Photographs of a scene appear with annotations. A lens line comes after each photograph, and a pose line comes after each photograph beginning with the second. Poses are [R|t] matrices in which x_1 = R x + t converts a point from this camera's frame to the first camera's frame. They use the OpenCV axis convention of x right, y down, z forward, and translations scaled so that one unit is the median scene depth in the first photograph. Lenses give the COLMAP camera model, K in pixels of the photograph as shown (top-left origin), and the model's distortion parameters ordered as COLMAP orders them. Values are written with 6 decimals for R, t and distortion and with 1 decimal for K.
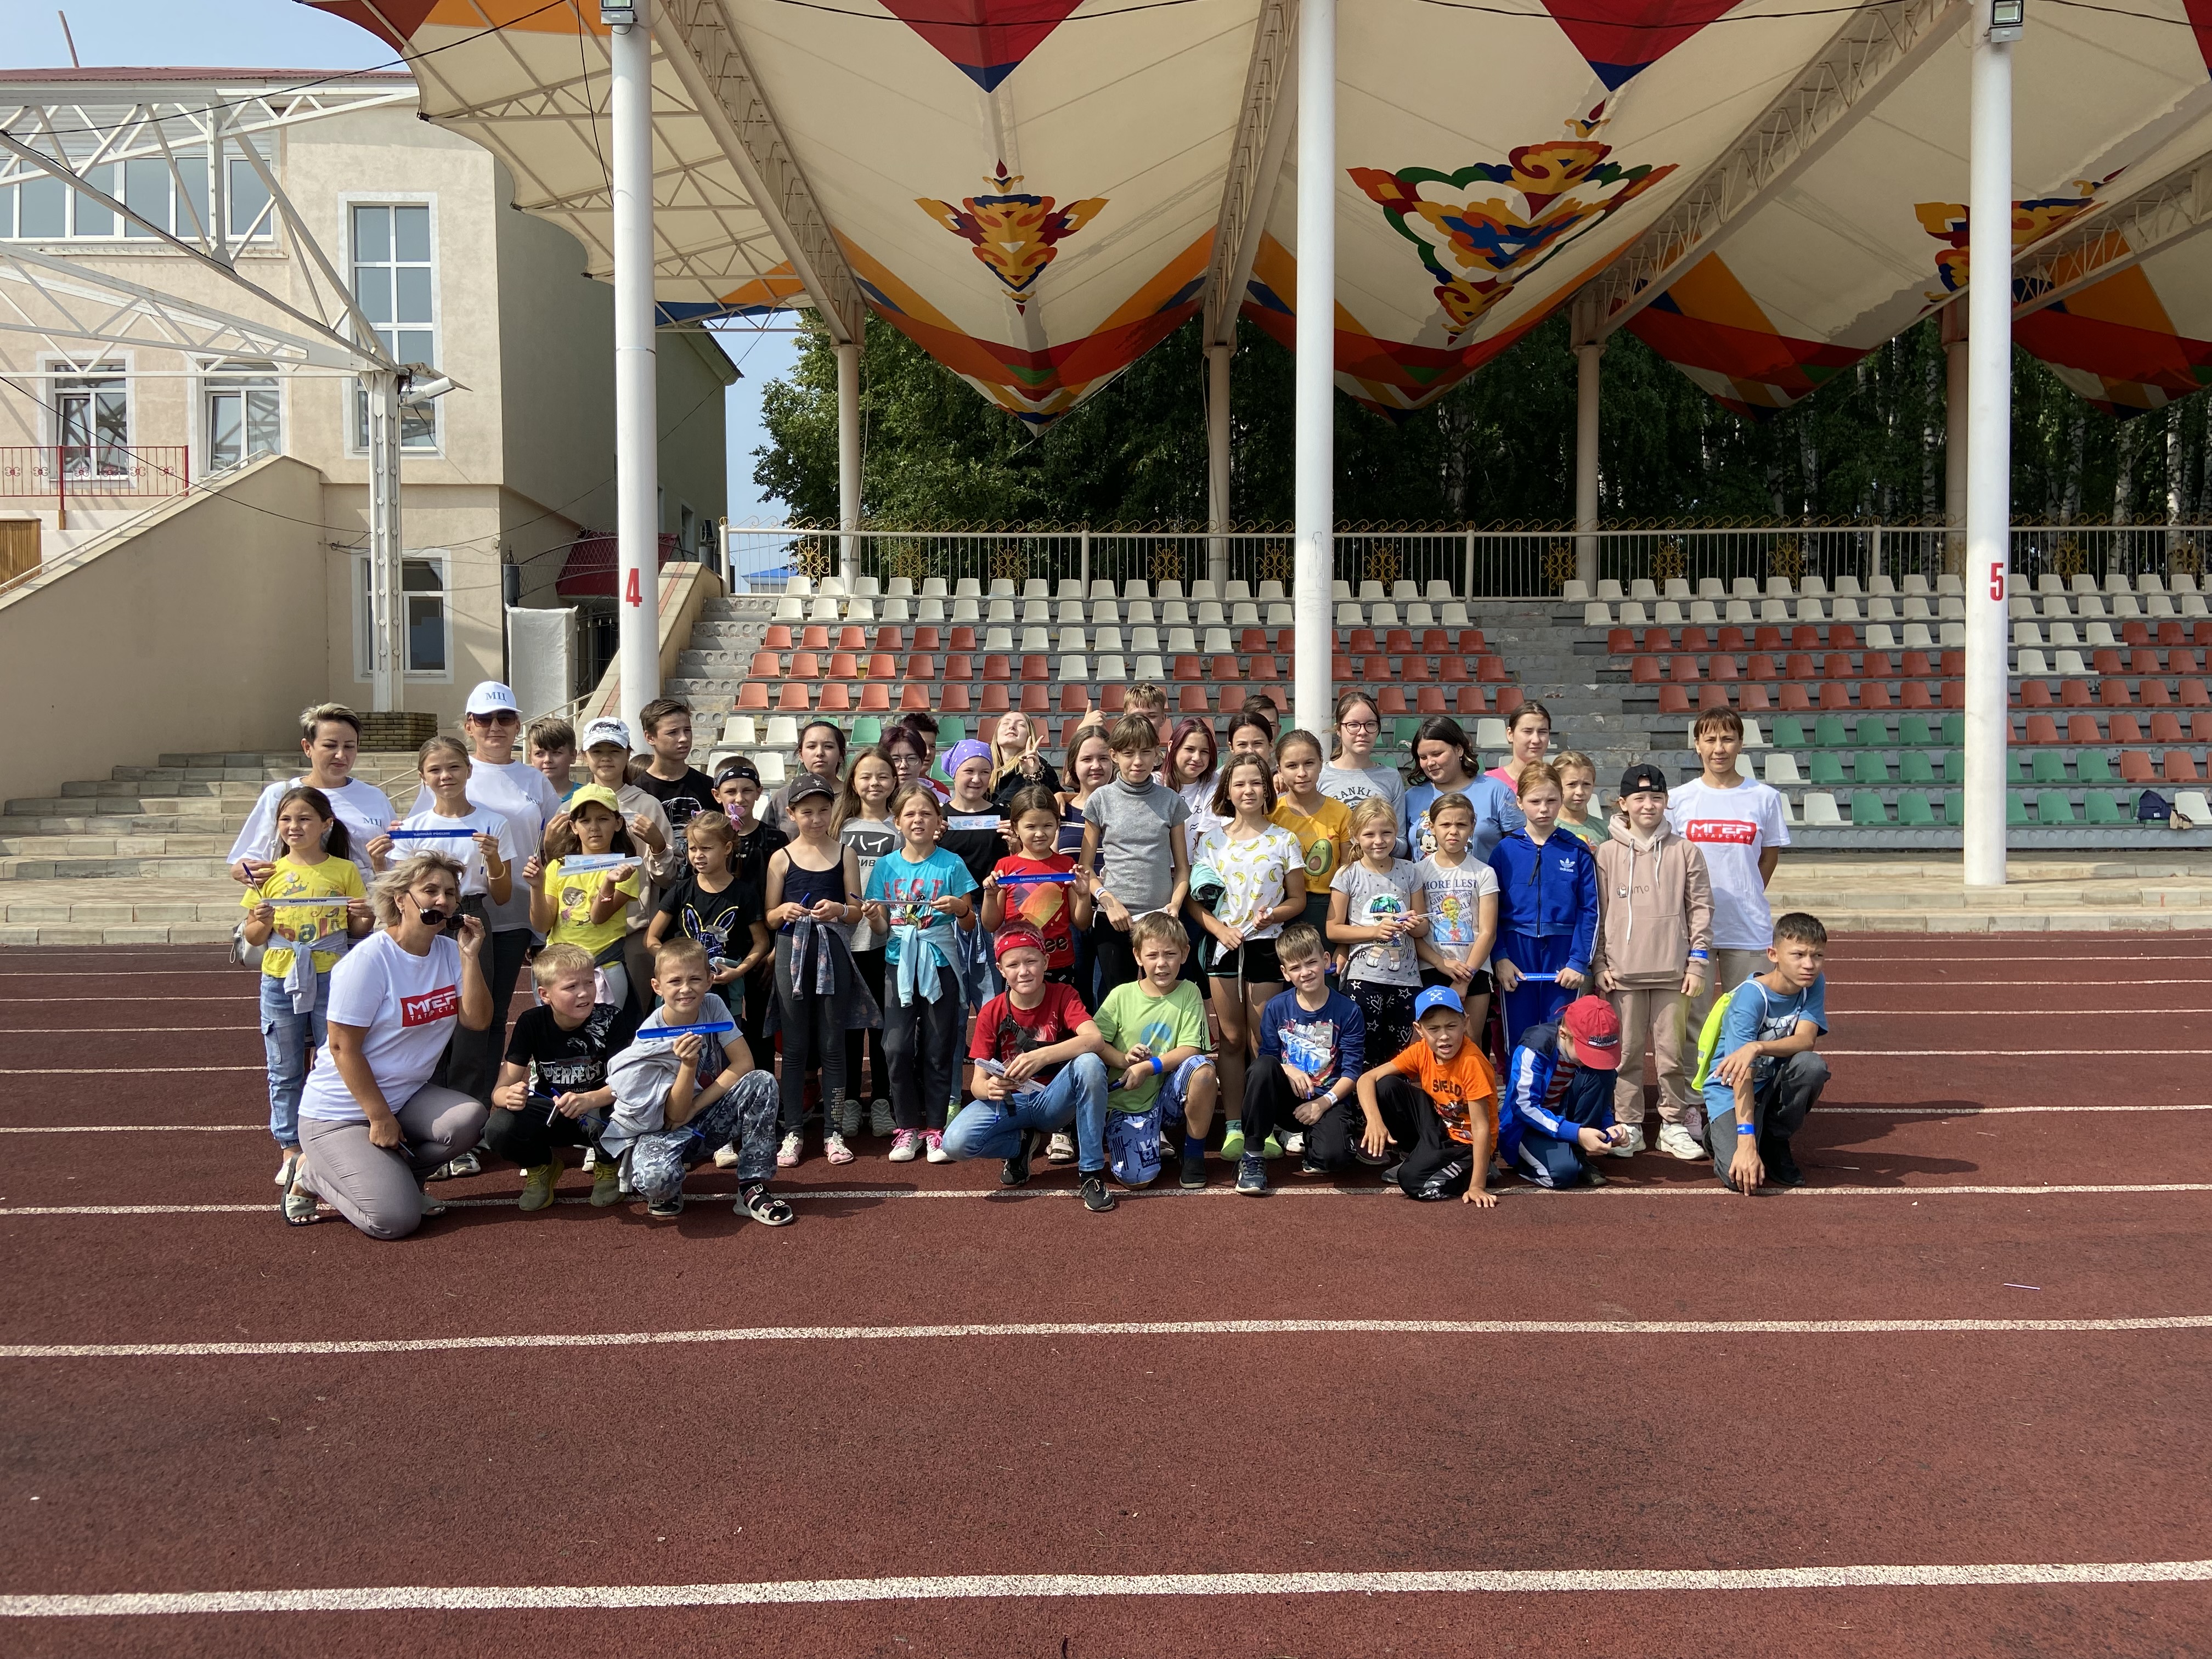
lens RADIAL K [[1812.0, 0, 1106.0], [0, 1812.0, 829.5], [0, 0, 1]] dist [0.087621, -0.000924]
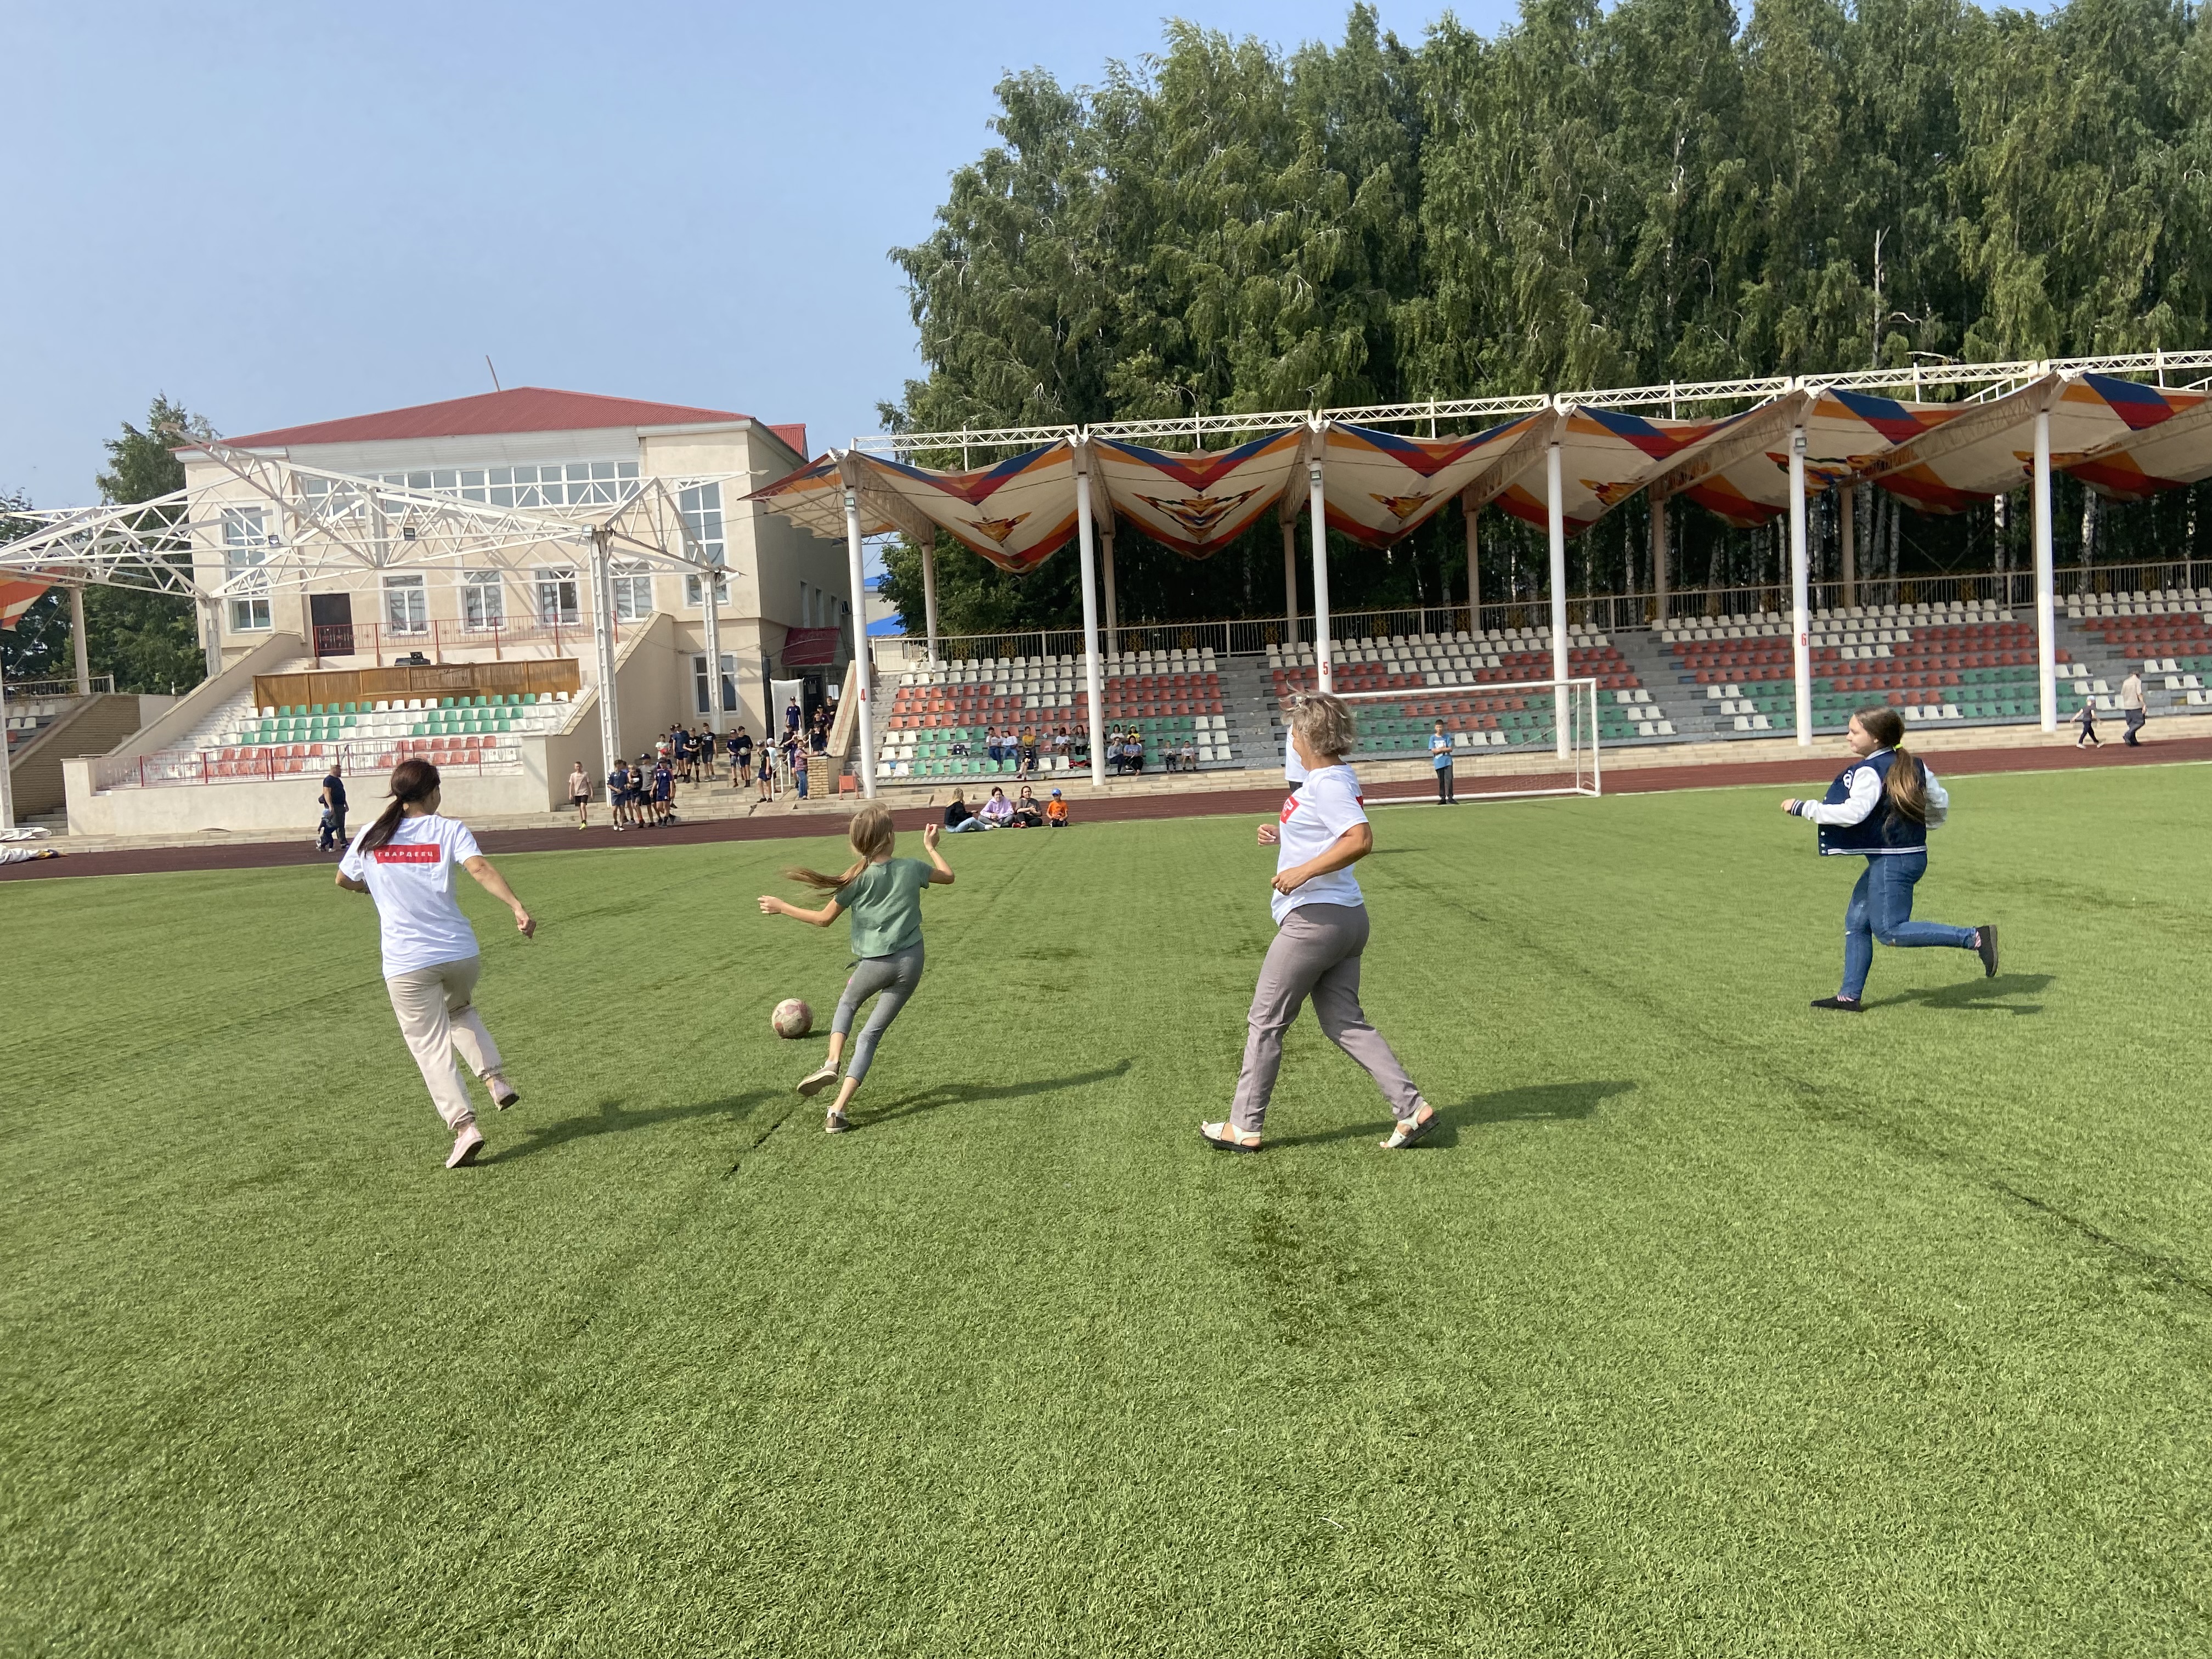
lens RADIAL K [[1812.0, 0, 1106.0], [0, 1812.0, 829.5], [0, 0, 1]] dist [0.087621, -0.000924]
pose [[0.997570, -0.048128, -0.050381, 0.158737], [0.049299, 0.998536, 0.022267, 0.022187], [0.049236, -0.024697, 0.998482, -1.119436]]
